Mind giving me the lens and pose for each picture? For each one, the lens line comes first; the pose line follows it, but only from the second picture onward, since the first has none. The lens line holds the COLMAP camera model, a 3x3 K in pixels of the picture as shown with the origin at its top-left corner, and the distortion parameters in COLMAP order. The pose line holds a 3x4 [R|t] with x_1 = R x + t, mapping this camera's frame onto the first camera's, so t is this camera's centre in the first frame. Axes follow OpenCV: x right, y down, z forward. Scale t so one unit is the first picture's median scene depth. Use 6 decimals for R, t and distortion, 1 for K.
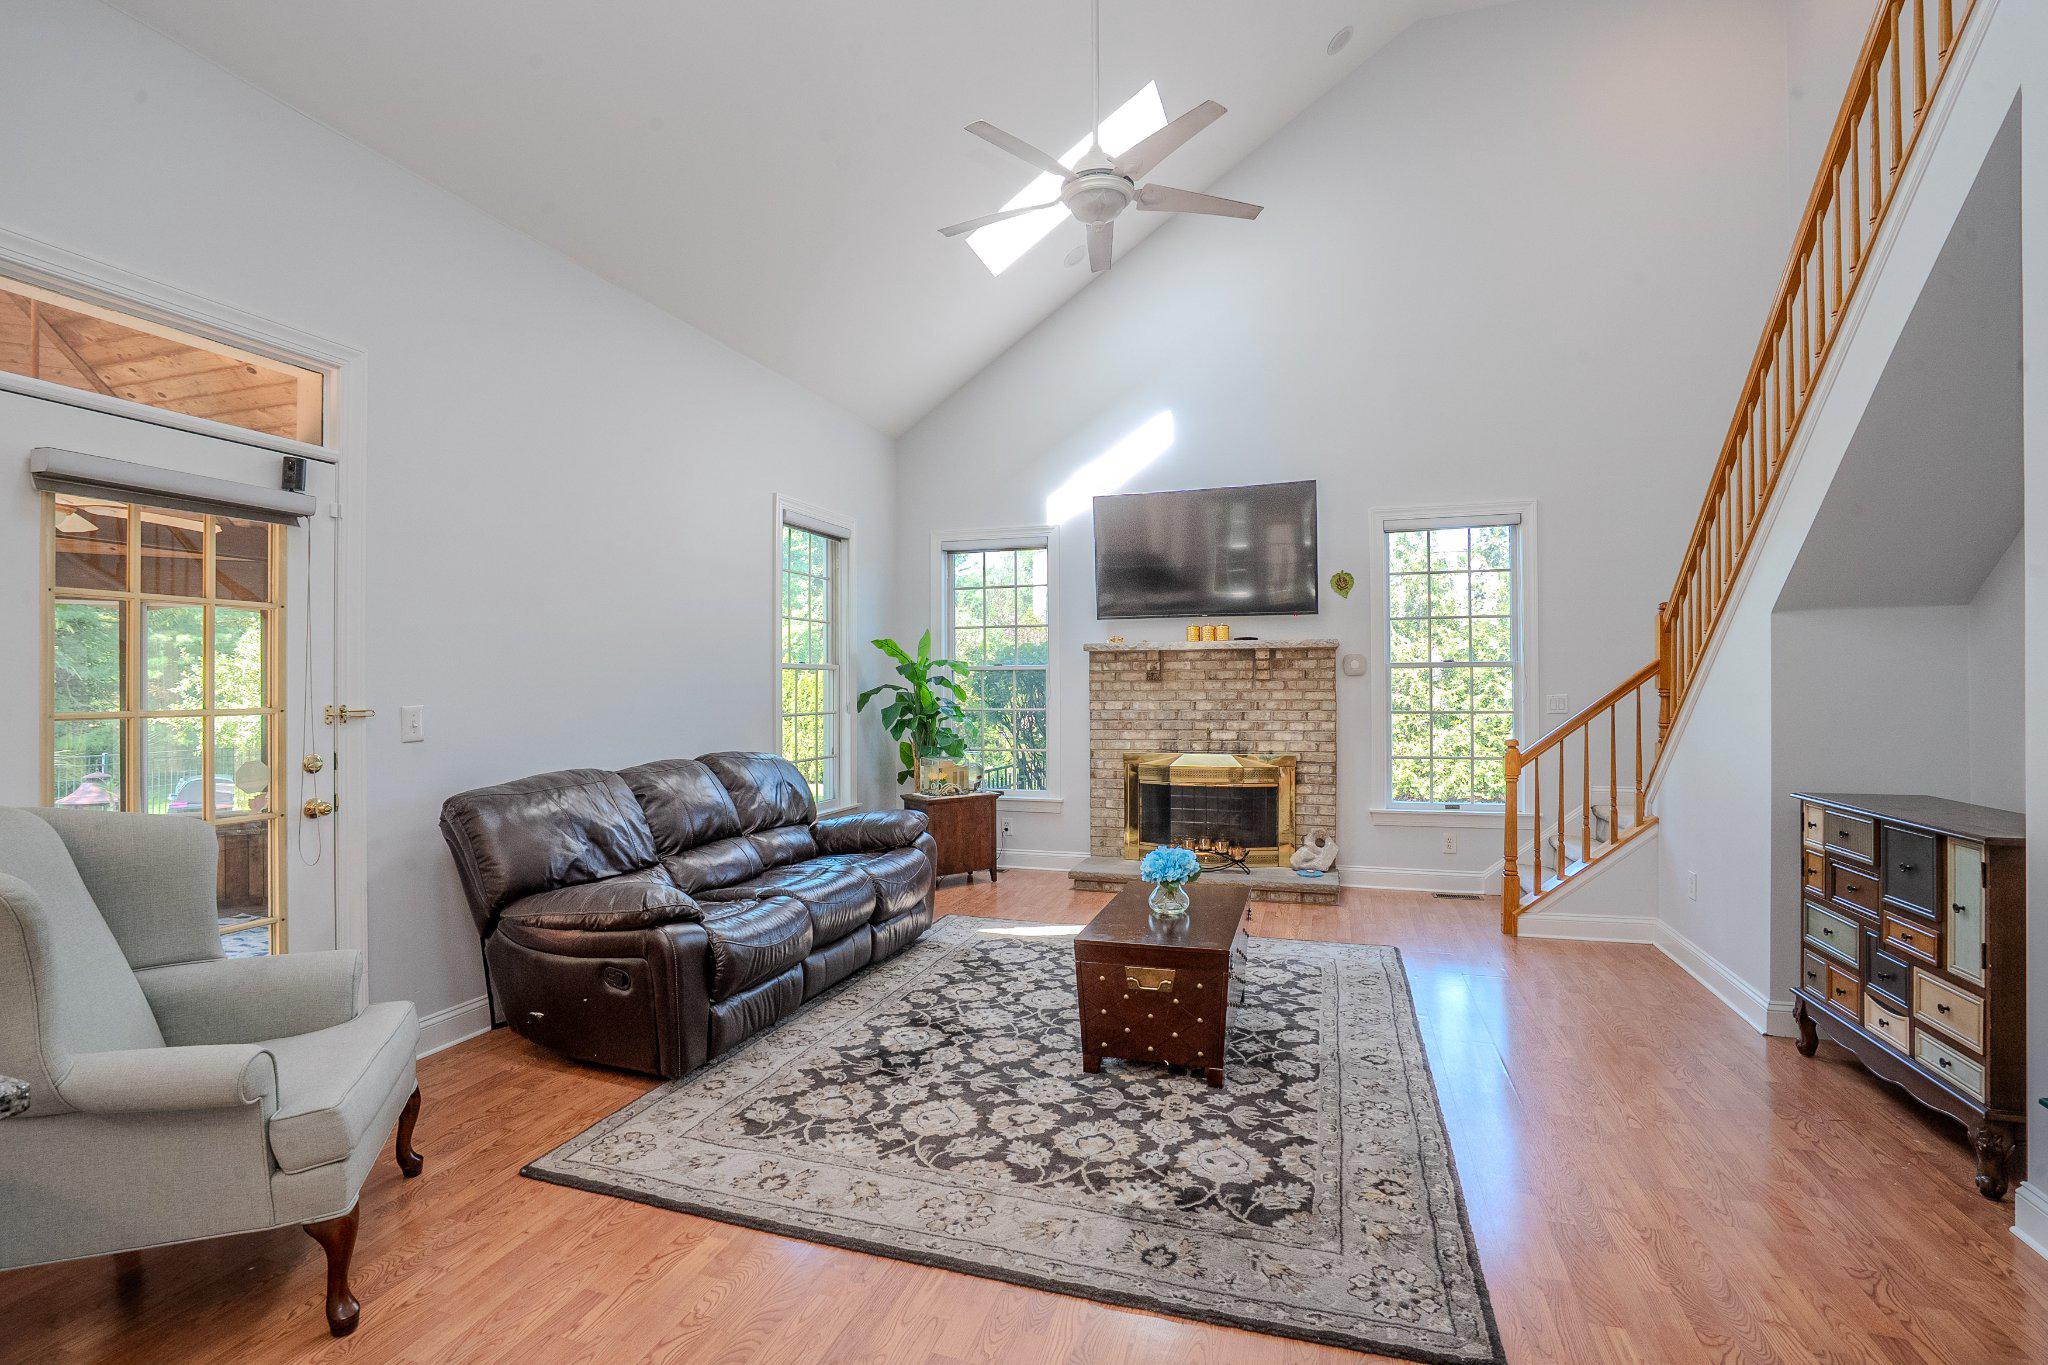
lens RADIAL K [[946.2, 0, 1015.9], [0, 946.2, 678.5], [0, 0, 1]] dist [-0.051143, 0.017103]
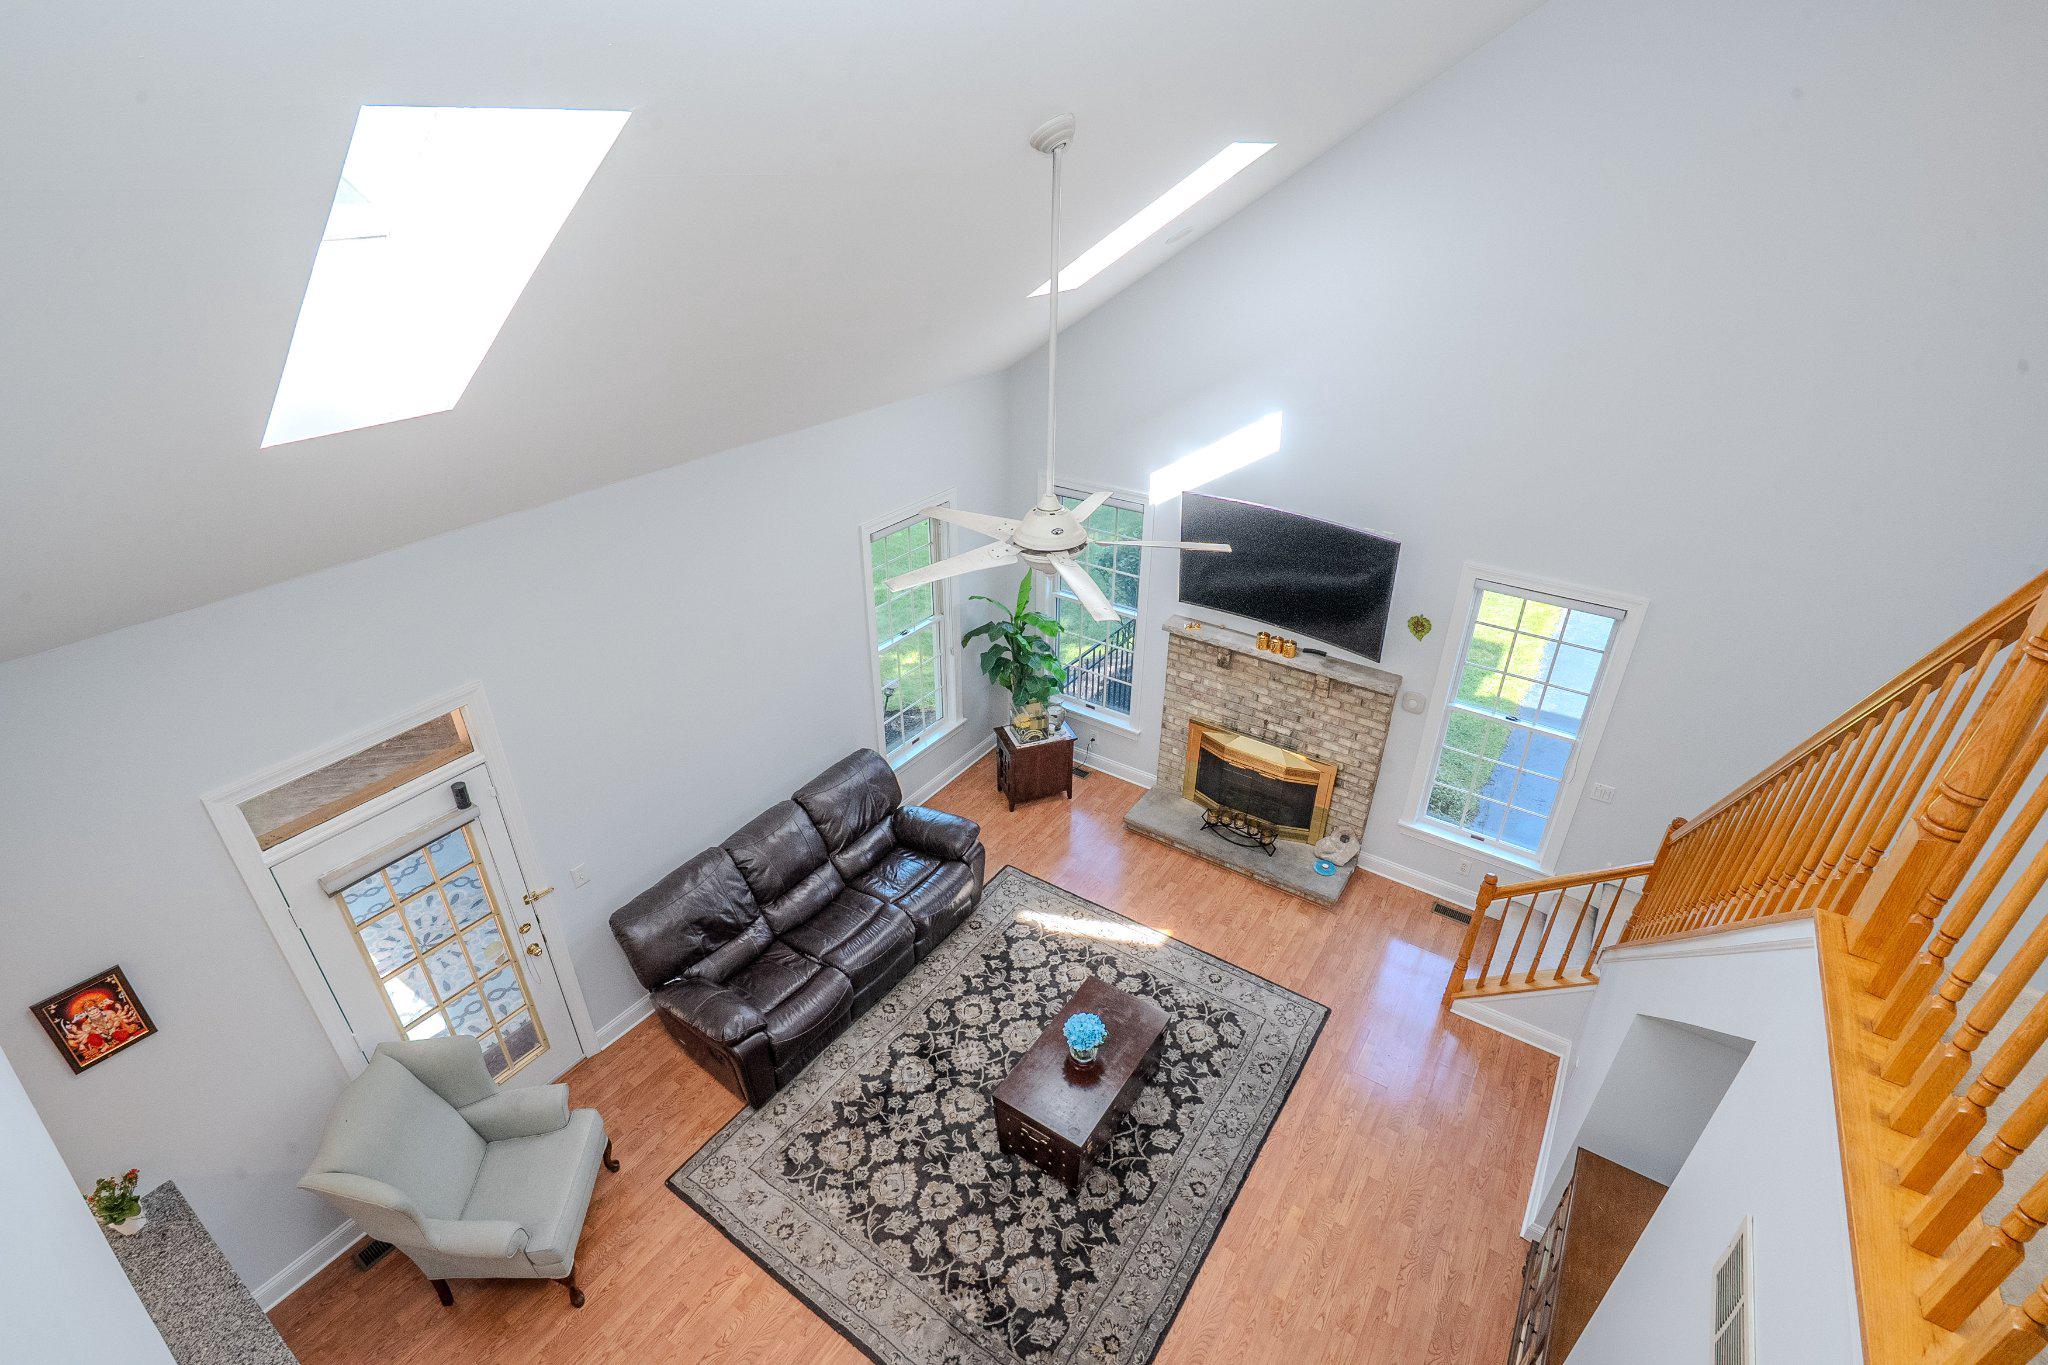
lens RADIAL K [[946.2, 0, 1015.9], [0, 946.2, 678.5], [0, 0, 1]] dist [-0.051143, 0.017103]
pose [[0.959730, 0.139679, -0.243739, 0.342313], [-0.001330, 0.869878, 0.493265, -0.954788], [0.280922, -0.473077, 0.835034, 0.086134]]
